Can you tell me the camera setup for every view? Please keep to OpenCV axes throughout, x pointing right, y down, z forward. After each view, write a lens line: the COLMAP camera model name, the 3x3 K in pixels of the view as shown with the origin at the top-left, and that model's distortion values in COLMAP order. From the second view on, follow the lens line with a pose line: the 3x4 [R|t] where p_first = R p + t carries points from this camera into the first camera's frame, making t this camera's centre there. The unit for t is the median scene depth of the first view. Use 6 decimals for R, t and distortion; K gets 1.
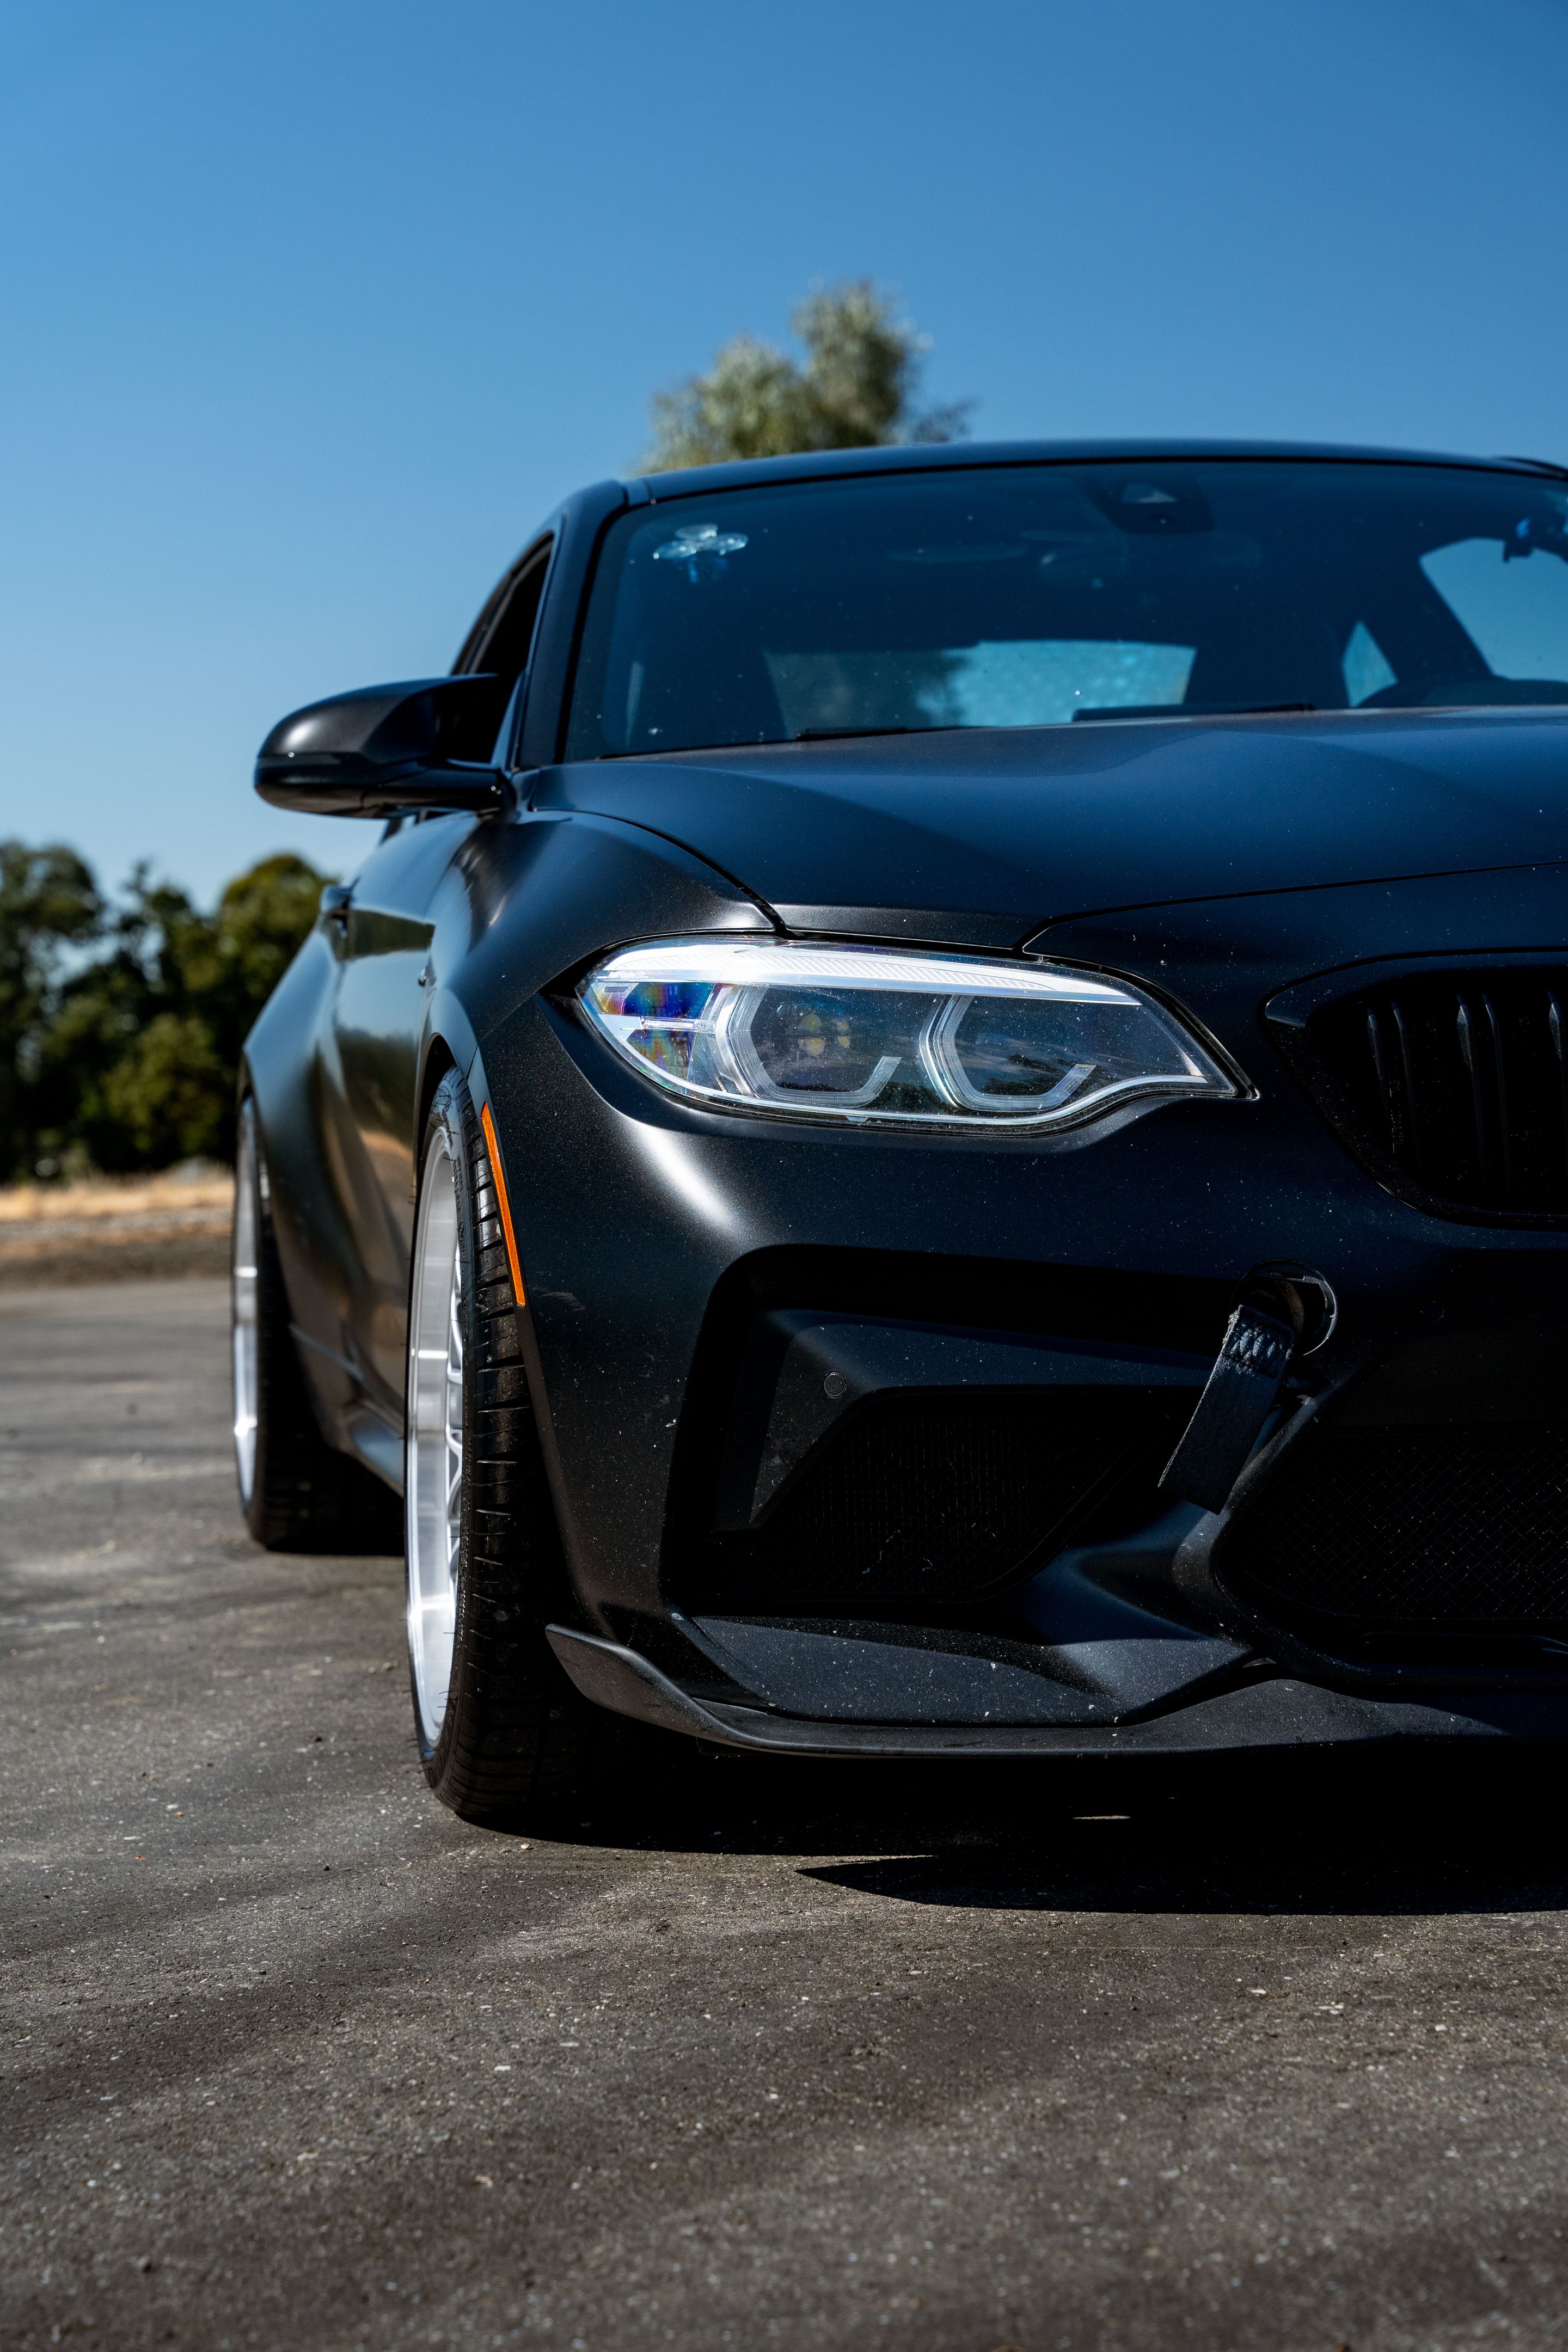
lens RADIAL K [[4459.3, 0, 792.3], [0, 4459.3, 1183.5], [0, 0, 1]] dist [0.340351, 0.000000]
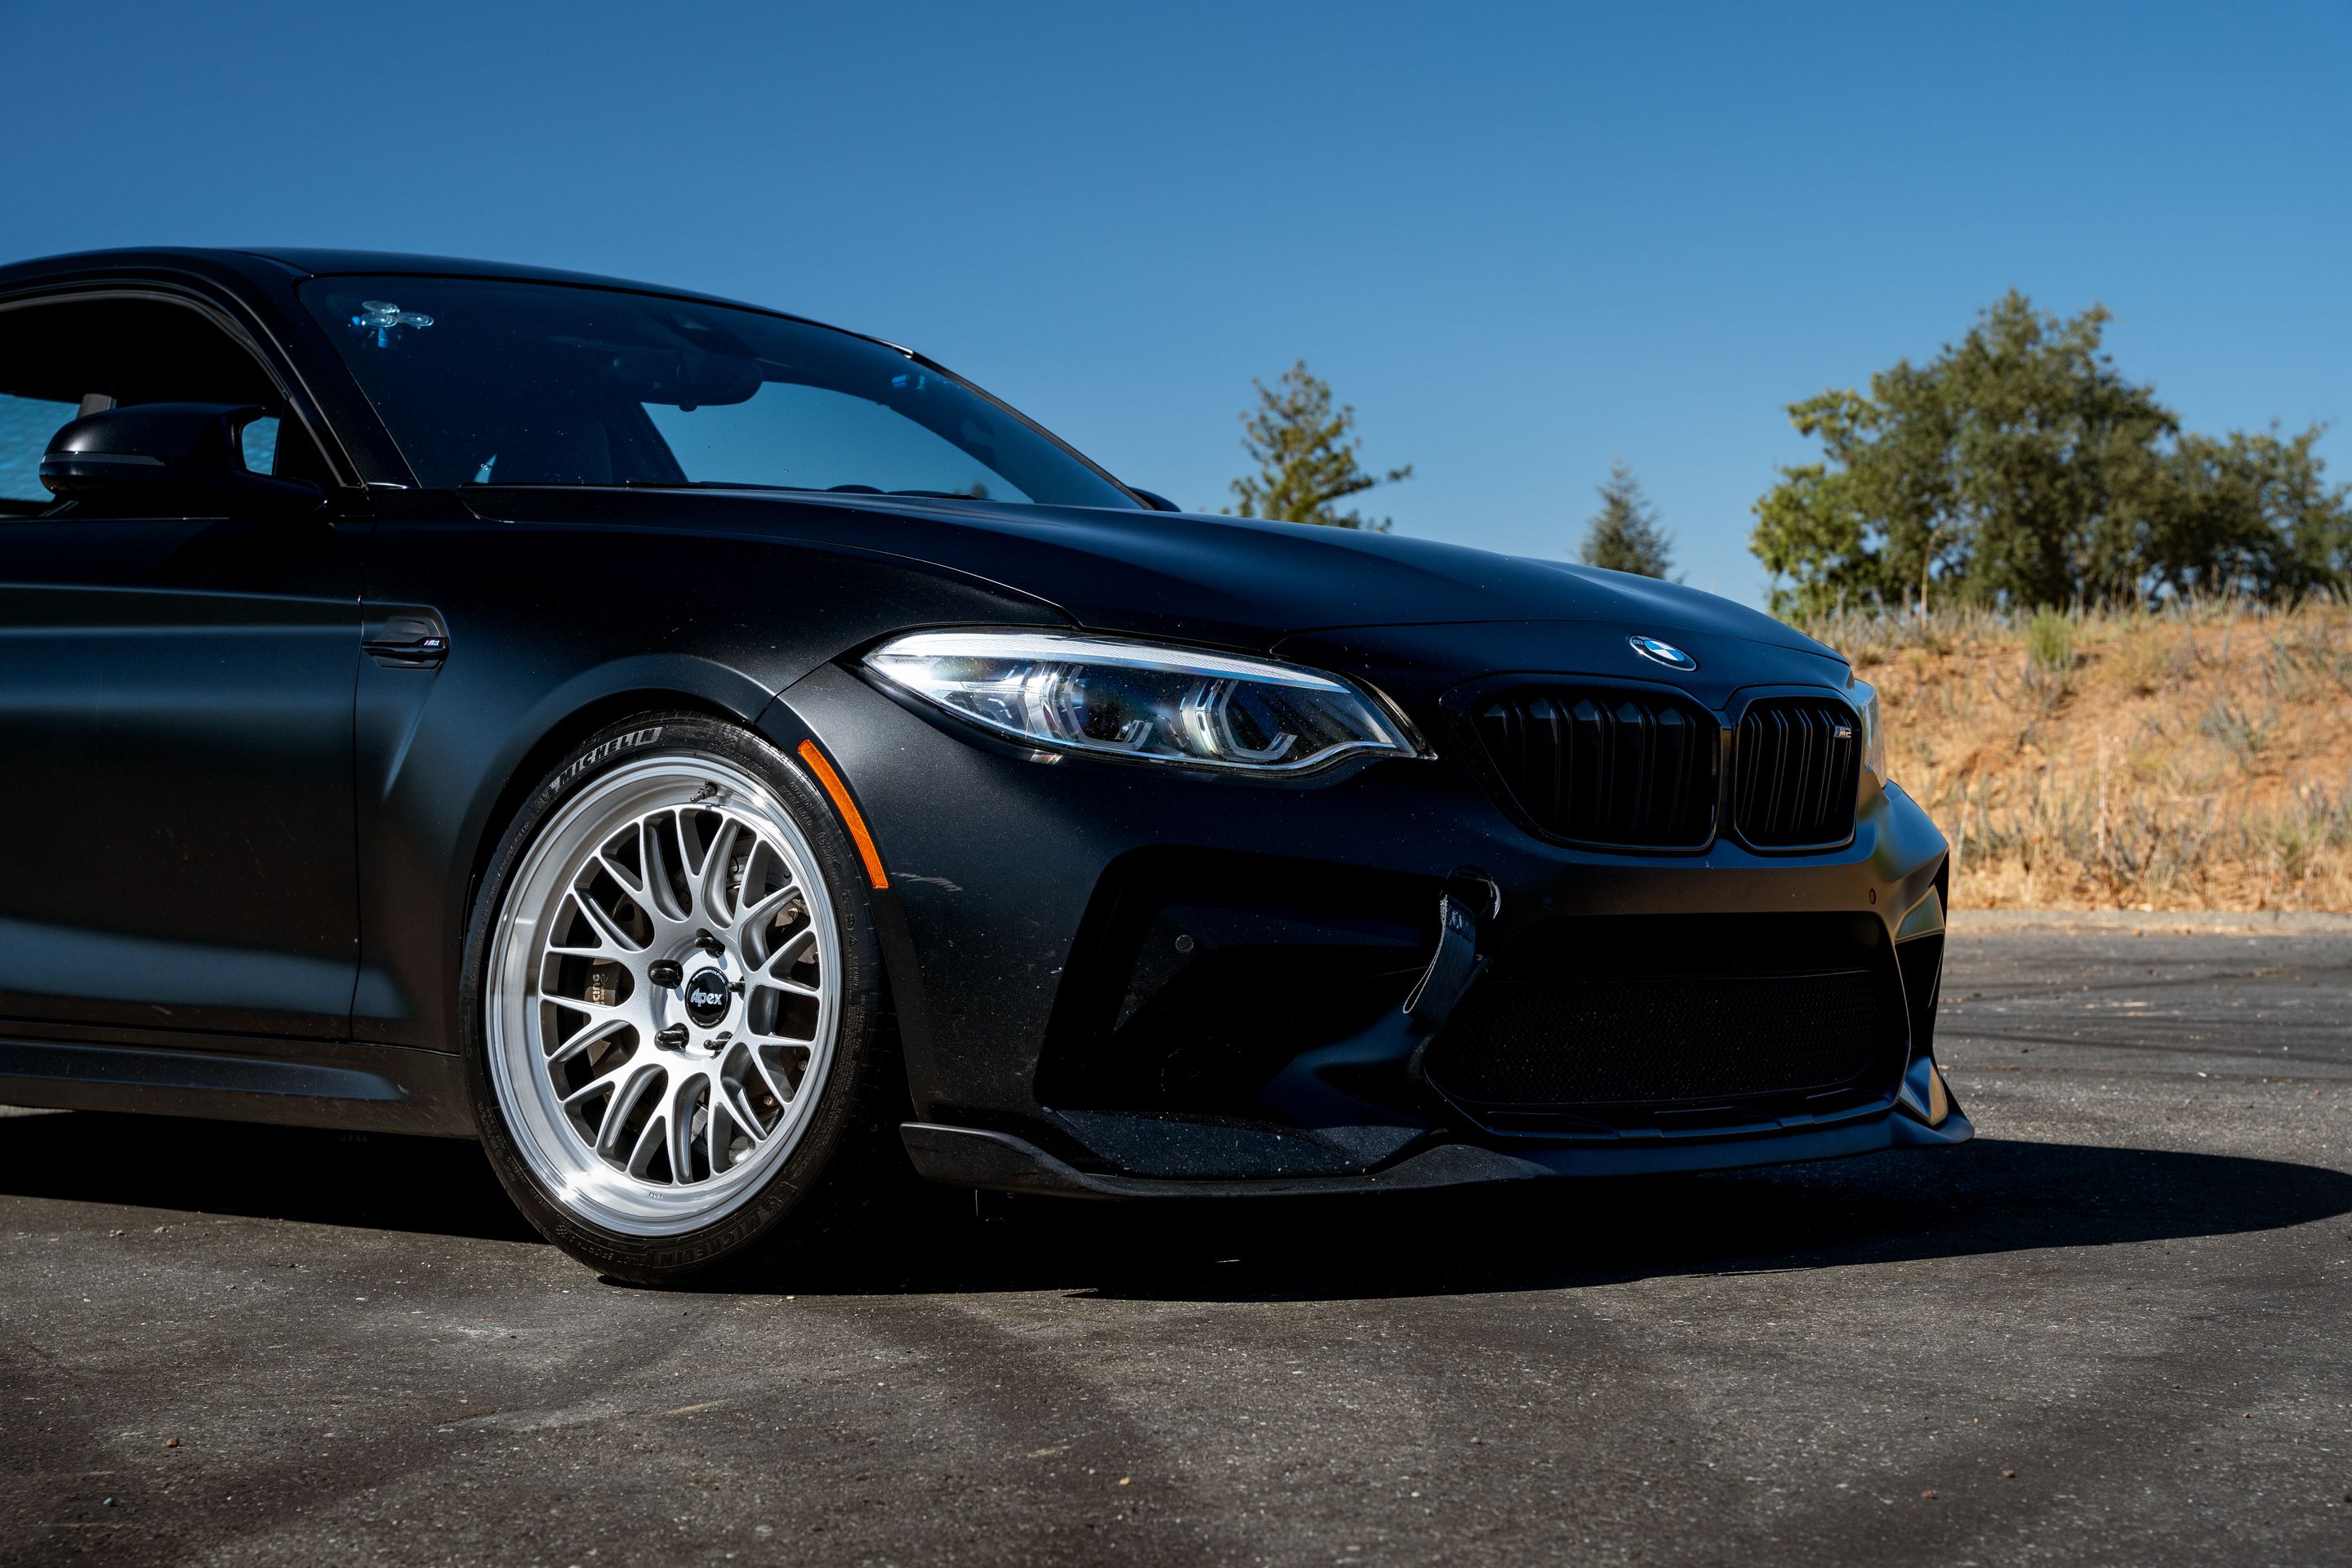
lens RADIAL K [[3948.0, 0, 1184.3], [0, 3948.0, 783.5], [0, 0, 1]] dist [0.101674, 0.000000]
pose [[0.803035, 0.049260, 0.593892, -0.740997], [-0.021749, 0.998336, -0.053399, 0.060983], [-0.595535, 0.029964, 0.802771, -0.020057]]
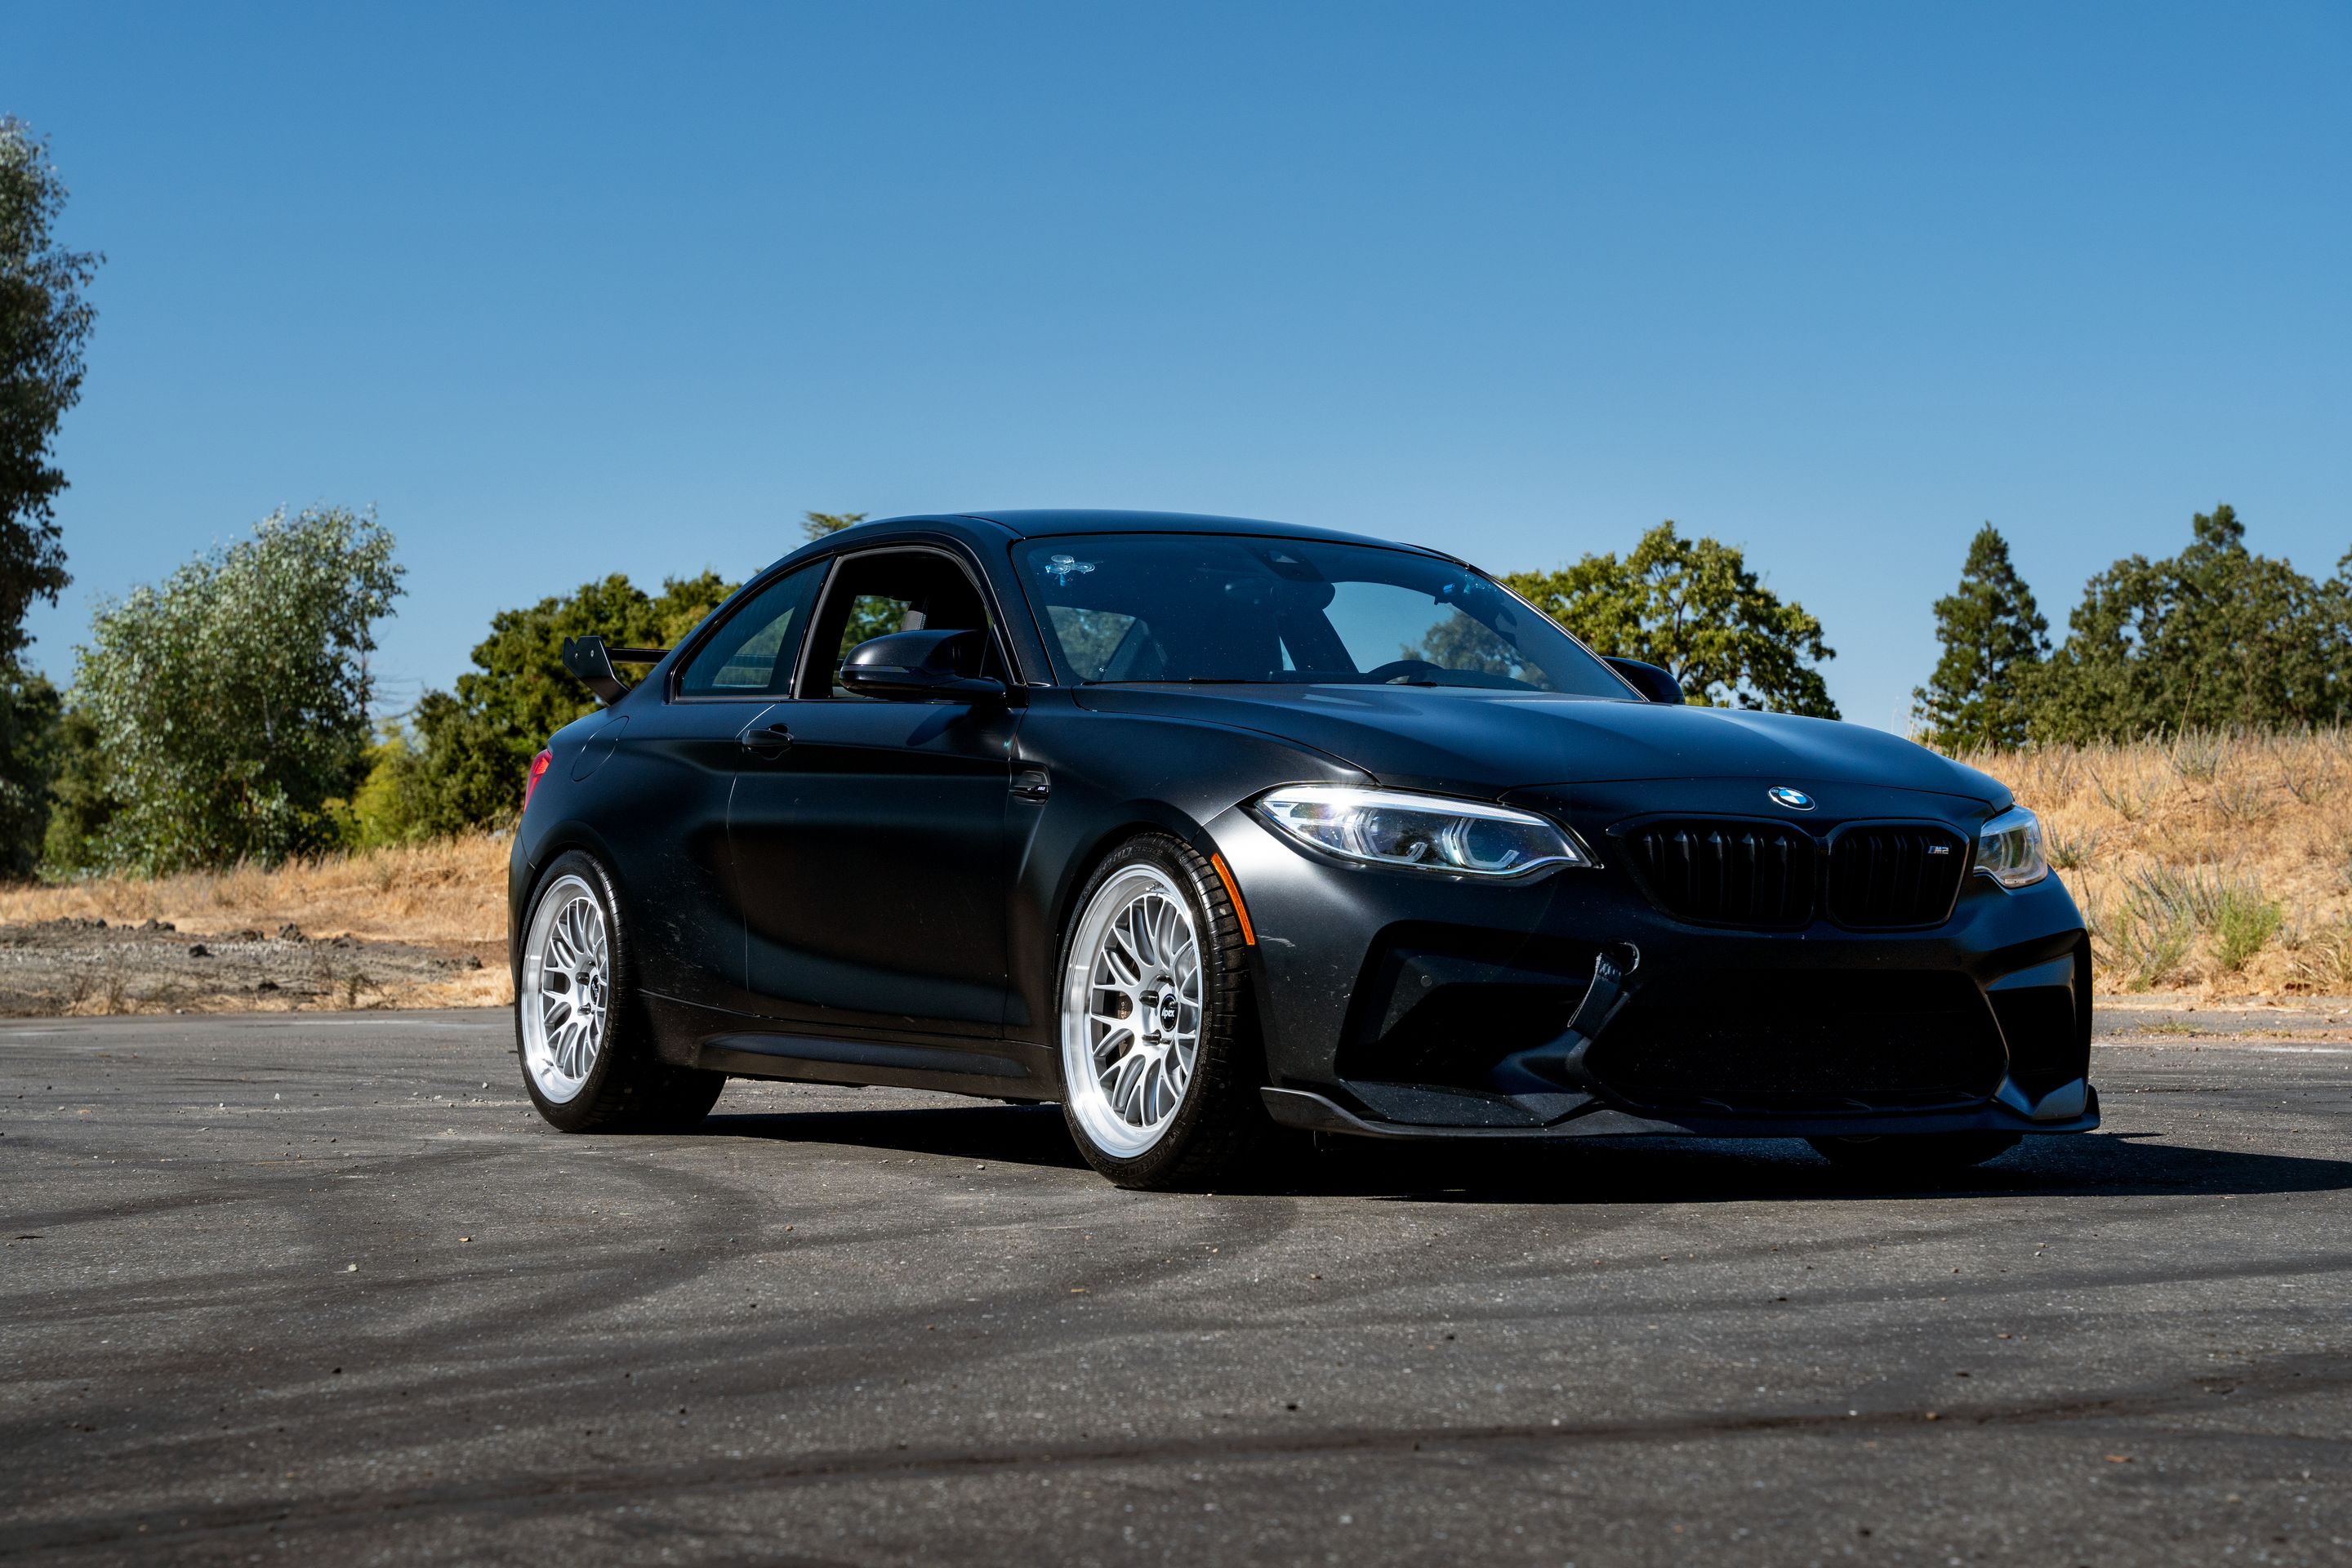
lens RADIAL K [[4459.3, 0, 1181.6], [0, 4459.3, 780.9], [0, 0, 1]] dist [0.340351, 0.000000]
pose [[0.942057, 0.059667, 0.330103, -0.883015], [-0.041896, 0.997277, -0.060697, 0.087374], [-0.332826, 0.043350, 0.941991, -1.157417]]
